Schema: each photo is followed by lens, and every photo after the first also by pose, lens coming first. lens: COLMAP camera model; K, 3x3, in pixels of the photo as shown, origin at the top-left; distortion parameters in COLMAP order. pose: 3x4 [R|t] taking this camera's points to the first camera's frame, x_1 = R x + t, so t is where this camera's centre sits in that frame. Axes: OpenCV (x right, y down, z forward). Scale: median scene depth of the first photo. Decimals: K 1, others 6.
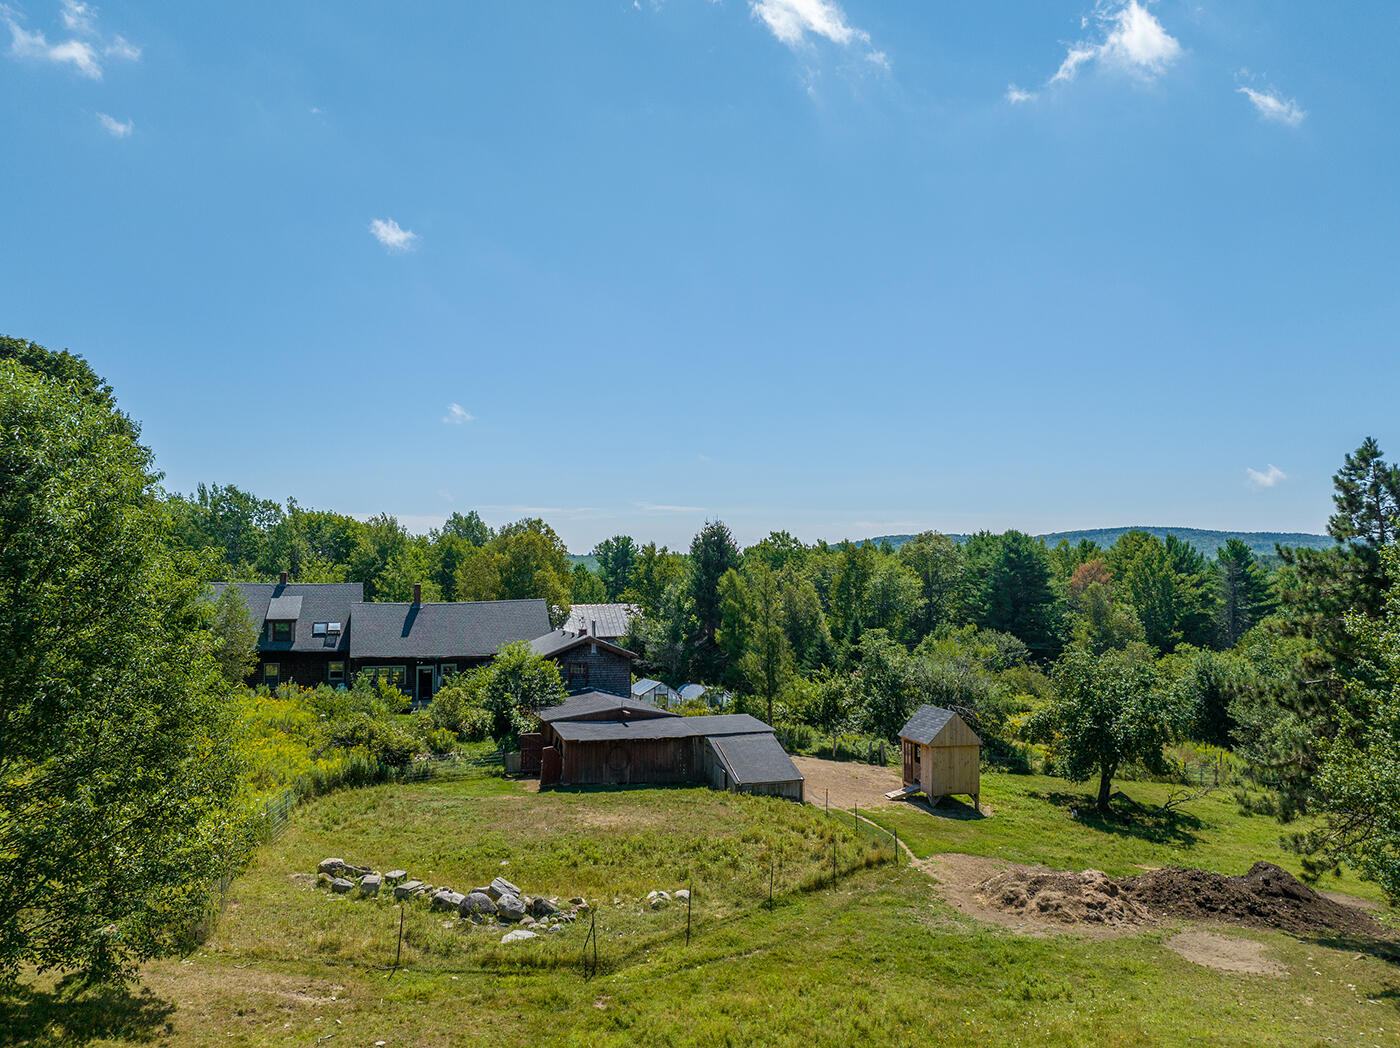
lens RADIAL K [[982.8, 0, 700.0], [0, 982.8, 524.0], [0, 0, 1]] dist [-0.031599, 0.024306]
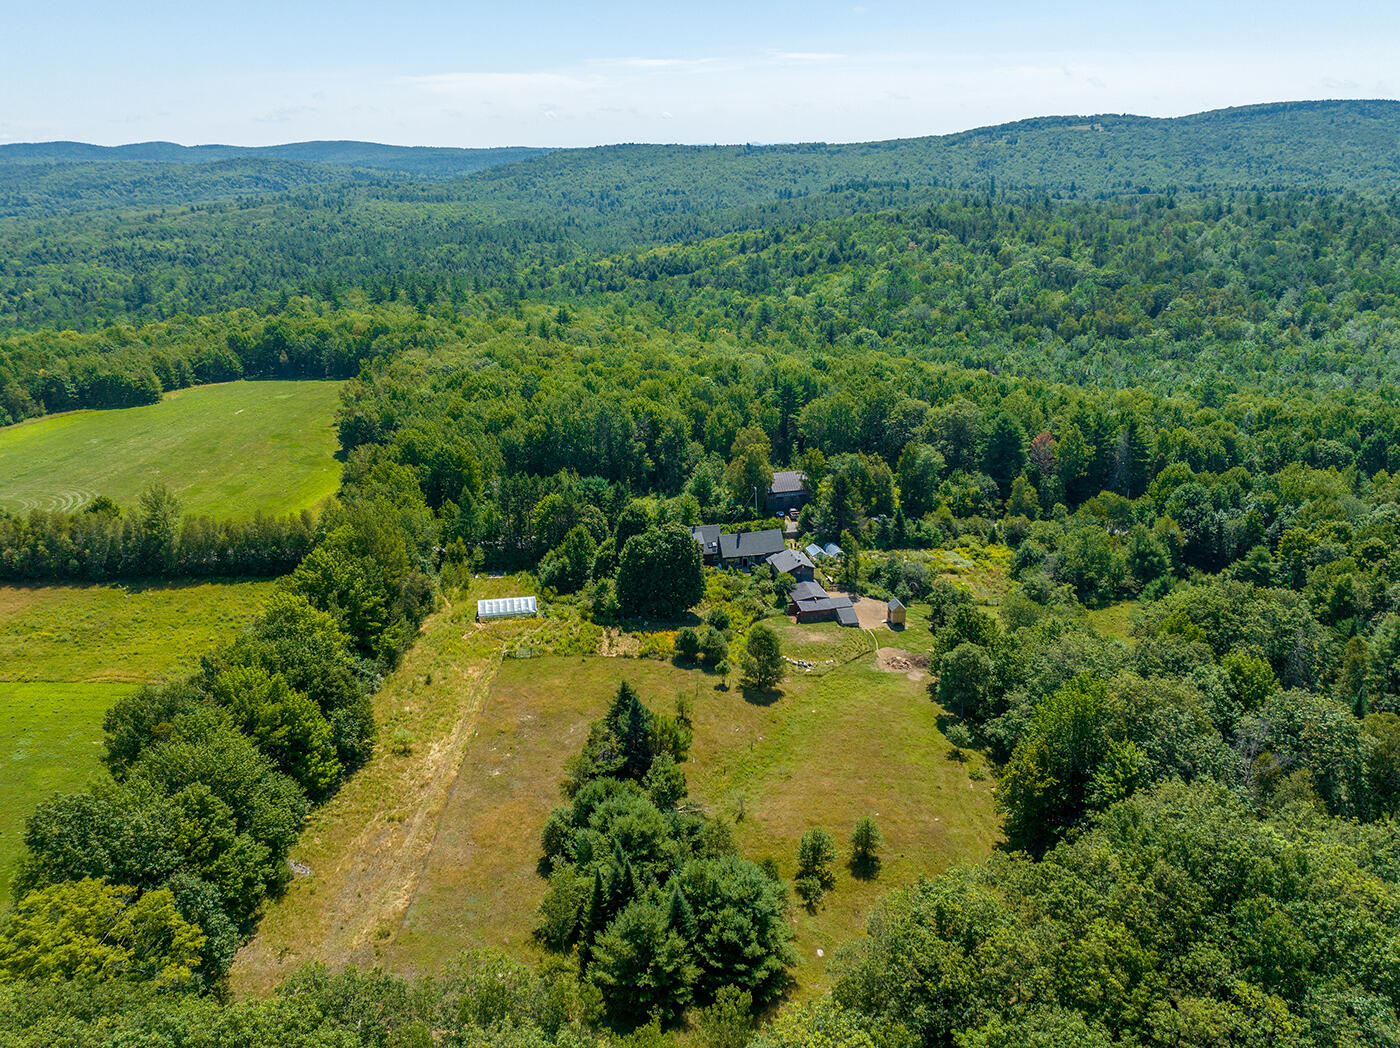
lens RADIAL K [[982.8, 0, 700.0], [0, 982.8, 524.0], [0, 0, 1]] dist [-0.031599, 0.024306]
pose [[0.992139, 0.025625, -0.122487, -0.043963], [0.025248, 0.917690, 0.396494, -1.198457], [0.122565, -0.396469, 0.909830, -1.816668]]
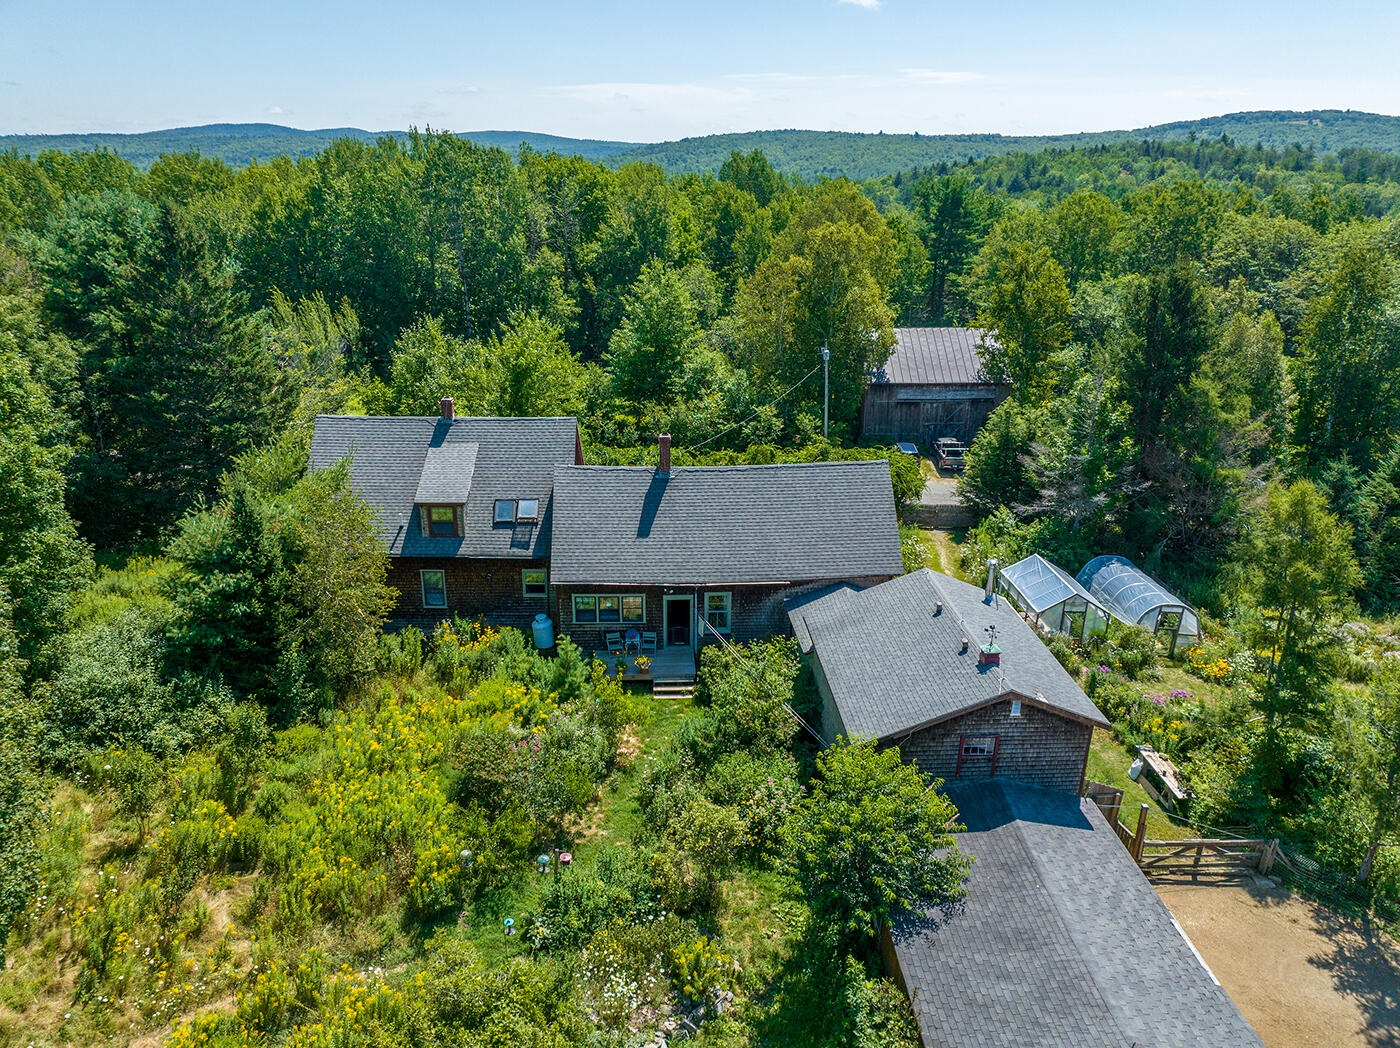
lens RADIAL K [[1008.4, 0, 698.1], [0, 1008.4, 519.6], [0, 0, 1]] dist [-0.035860, 0.030601]
pose [[0.961321, 0.104740, -0.254738, -0.125029], [0.002871, 0.921011, 0.389526, -0.125788], [0.275416, -0.375191, 0.885087, 0.504247]]
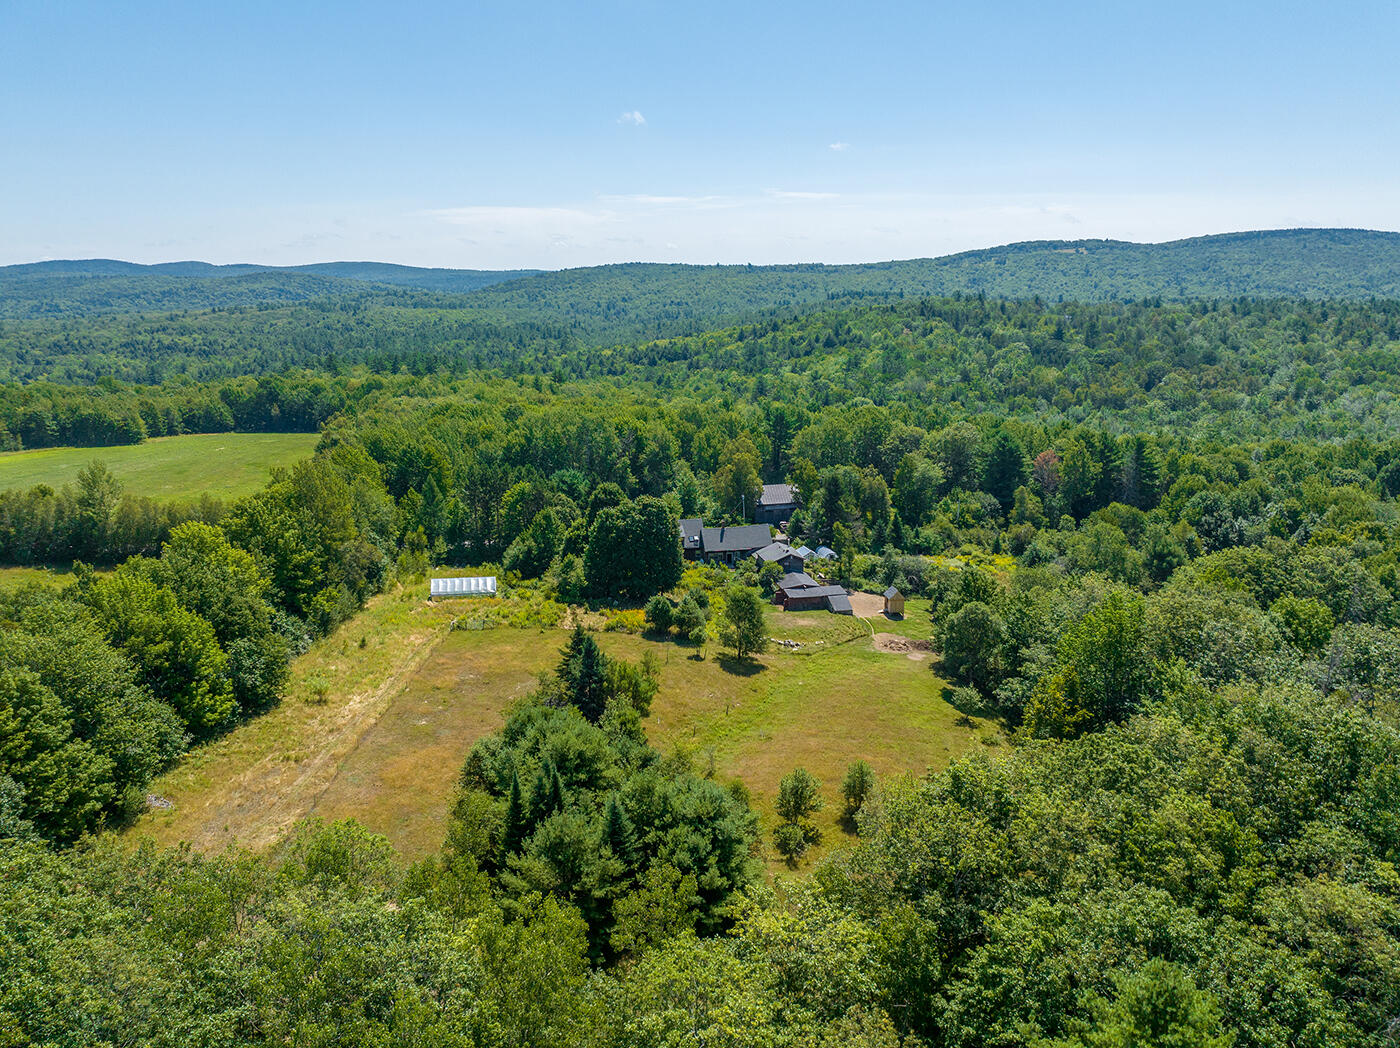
lens RADIAL K [[965.8, 0, 699.3], [0, 965.8, 525.6], [0, 0, 1]] dist [-0.030145, 0.020841]
pose [[0.991726, 0.023715, -0.126160, -0.013755], [0.014787, 0.955140, 0.295784, -0.771440], [0.127515, -0.295203, 0.946887, -1.667279]]
